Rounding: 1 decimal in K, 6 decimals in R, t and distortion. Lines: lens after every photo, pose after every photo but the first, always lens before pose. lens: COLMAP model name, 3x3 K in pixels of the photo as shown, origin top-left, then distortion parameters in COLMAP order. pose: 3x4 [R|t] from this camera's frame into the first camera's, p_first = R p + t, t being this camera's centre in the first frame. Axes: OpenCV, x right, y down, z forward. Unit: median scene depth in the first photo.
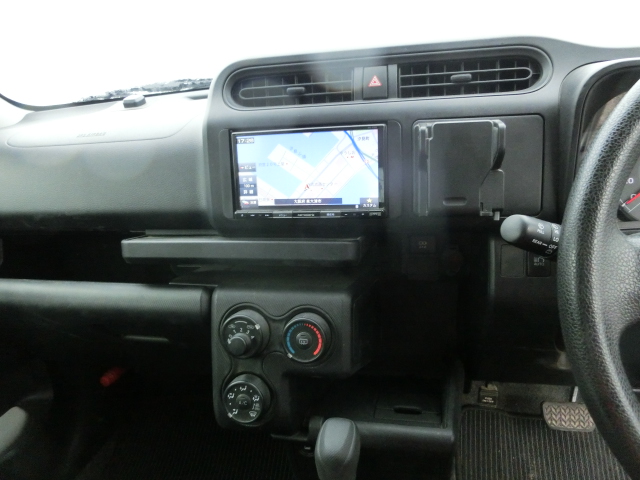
lens RADIAL K [[446.0, 0, 320.0], [0, 446.0, 240.0], [0, 0, 1]] dist [-0.066652, 0.056006]
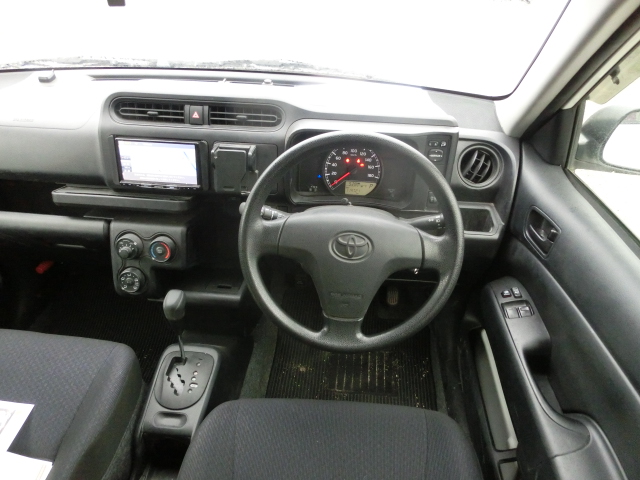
lens RADIAL K [[446.0, 0, 320.0], [0, 446.0, 240.0], [0, 0, 1]] dist [-0.066652, 0.056006]
pose [[0.985773, 0.014157, 0.167482, 0.309510], [-0.054919, 0.968884, 0.241346, -0.305468], [-0.158854, -0.247111, 0.955878, -0.885385]]
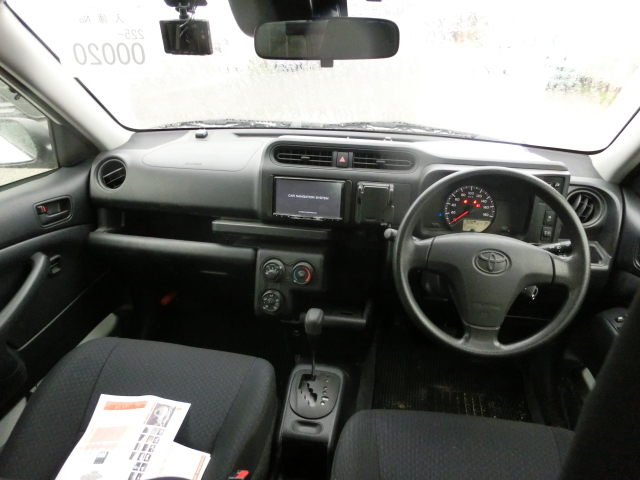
lens RADIAL K [[446.0, 0, 320.0], [0, 446.0, 240.0], [0, 0, 1]] dist [-0.066652, 0.056006]
pose [[0.994752, 0.064968, 0.079038, -0.125583], [-0.070915, 0.994666, 0.074908, -0.111126], [-0.073750, -0.080120, 0.994053, -1.136126]]
